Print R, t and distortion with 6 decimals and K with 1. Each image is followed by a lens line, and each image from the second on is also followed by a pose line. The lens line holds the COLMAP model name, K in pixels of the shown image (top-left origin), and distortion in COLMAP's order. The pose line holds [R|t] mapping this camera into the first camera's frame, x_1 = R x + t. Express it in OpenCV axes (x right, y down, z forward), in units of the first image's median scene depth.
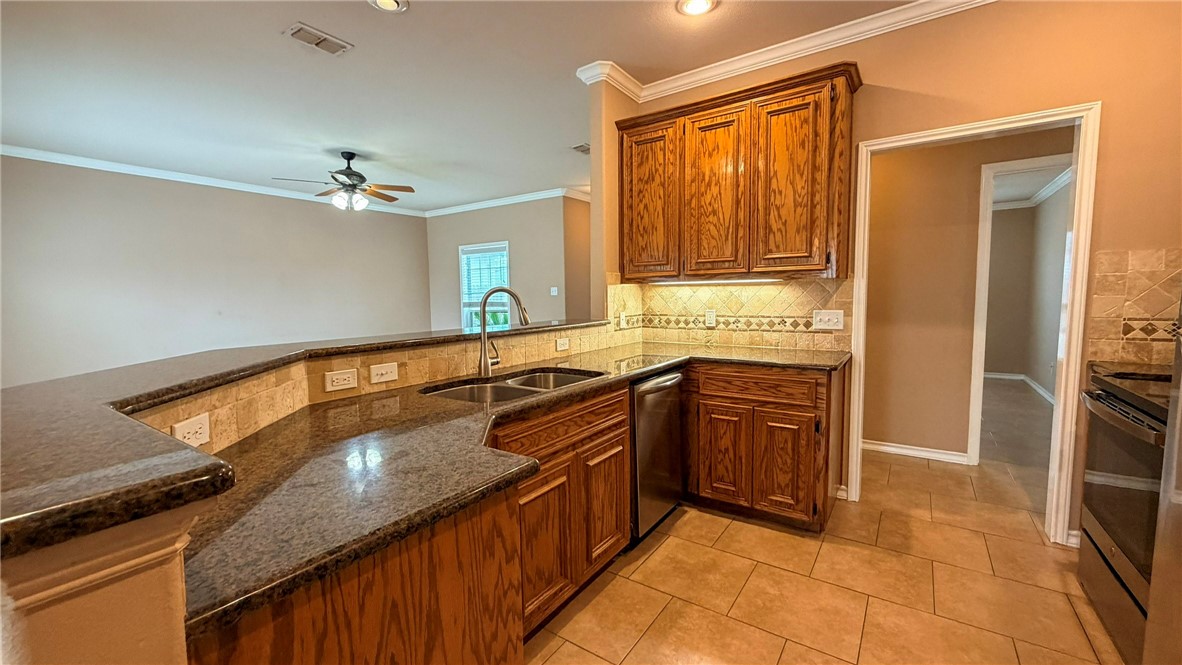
lens RADIAL K [[471.0, 0, 587.6], [0, 471.0, 333.7], [0, 0, 1]] dist [-0.001071, -0.000209]
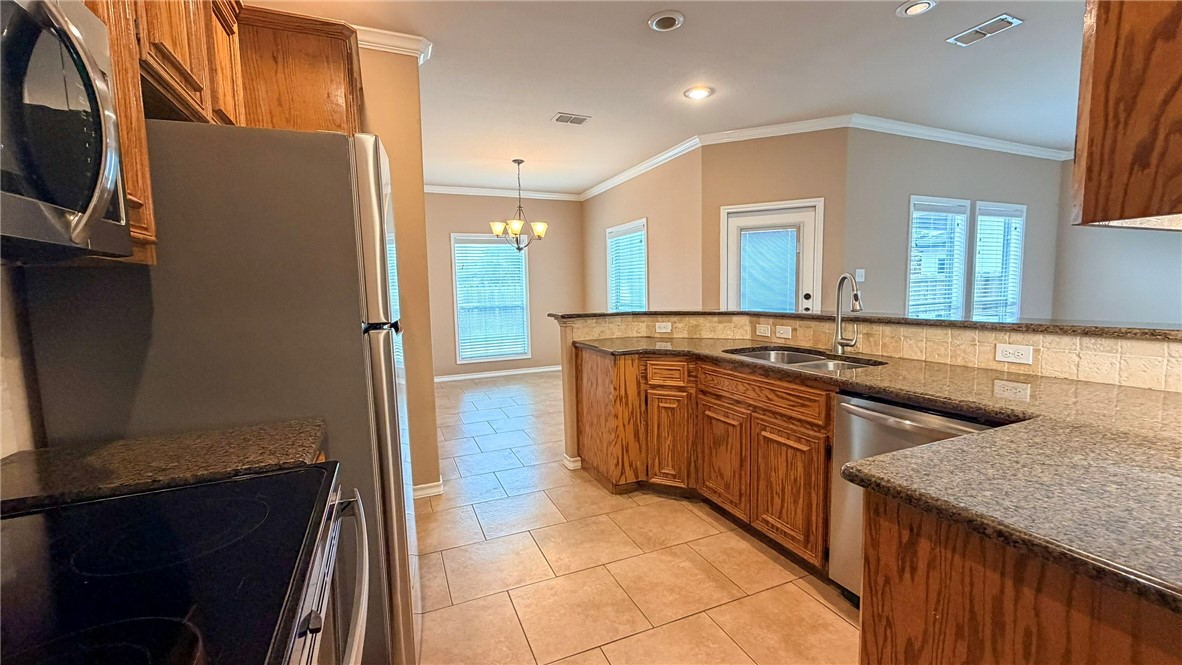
lens RADIAL K [[471.0, 0, 587.6], [0, 471.0, 333.7], [0, 0, 1]] dist [-0.001071, -0.000209]
pose [[-0.532987, 0.108999, -0.839074, 0.731303], [-0.038883, 0.987465, 0.152975, -0.074655], [0.845230, 0.114159, -0.522067, 0.759426]]
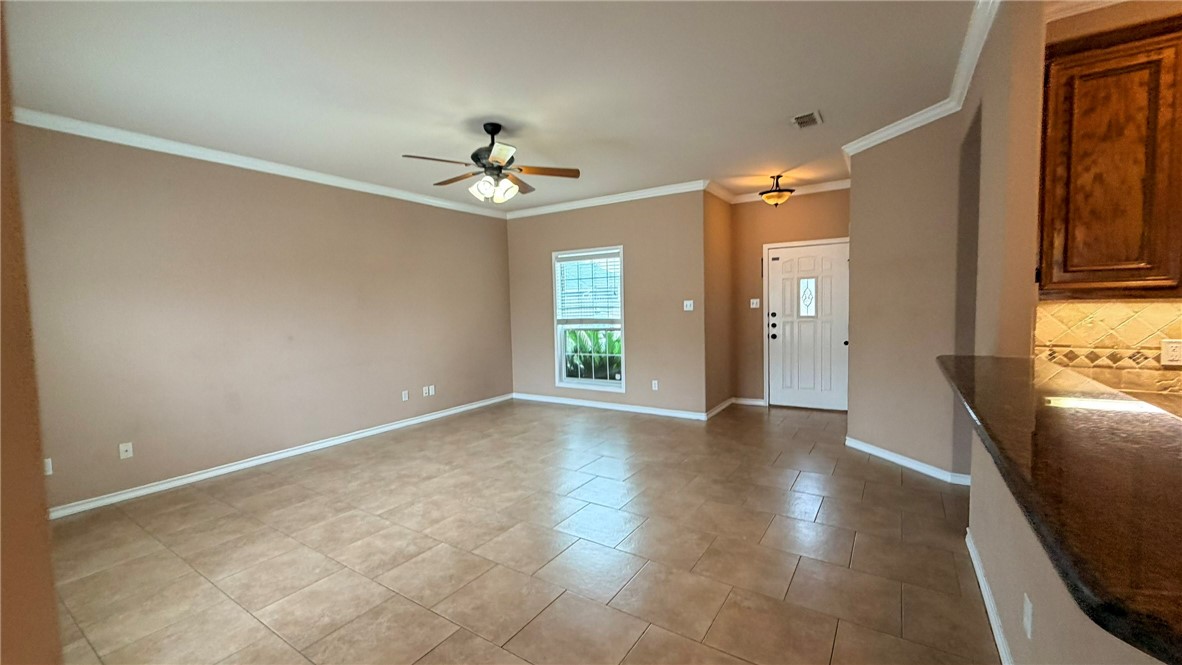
lens RADIAL K [[471.0, 0, 587.6], [0, 471.0, 333.7], [0, 0, 1]] dist [-0.001071, -0.000209]
pose [[0.999670, -0.010740, 0.023354, -0.588372], [0.011219, 0.999727, -0.020489, -0.057597], [-0.023128, 0.020745, 0.999517, 0.401971]]
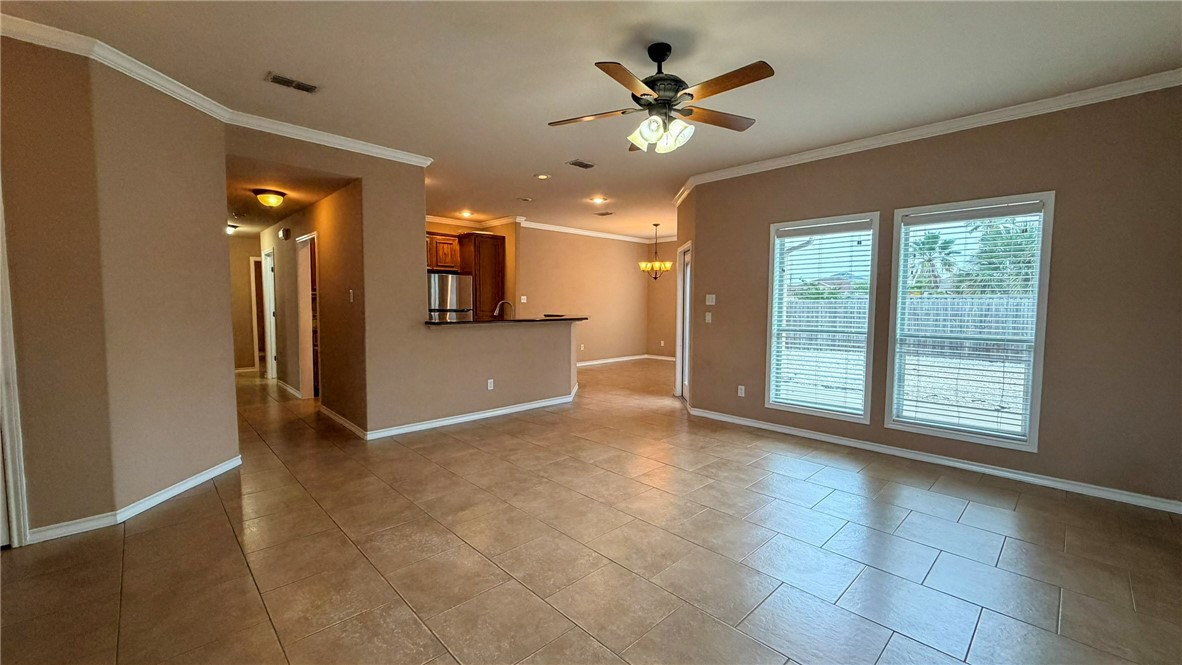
lens RADIAL K [[471.0, 0, 587.6], [0, 471.0, 333.7], [0, 0, 1]] dist [-0.001071, -0.000209]
pose [[-0.979524, -0.000385, 0.201328, -0.834357], [0.029891, 0.988637, 0.147320, -0.209398], [-0.199097, 0.150322, -0.968382, 2.488541]]
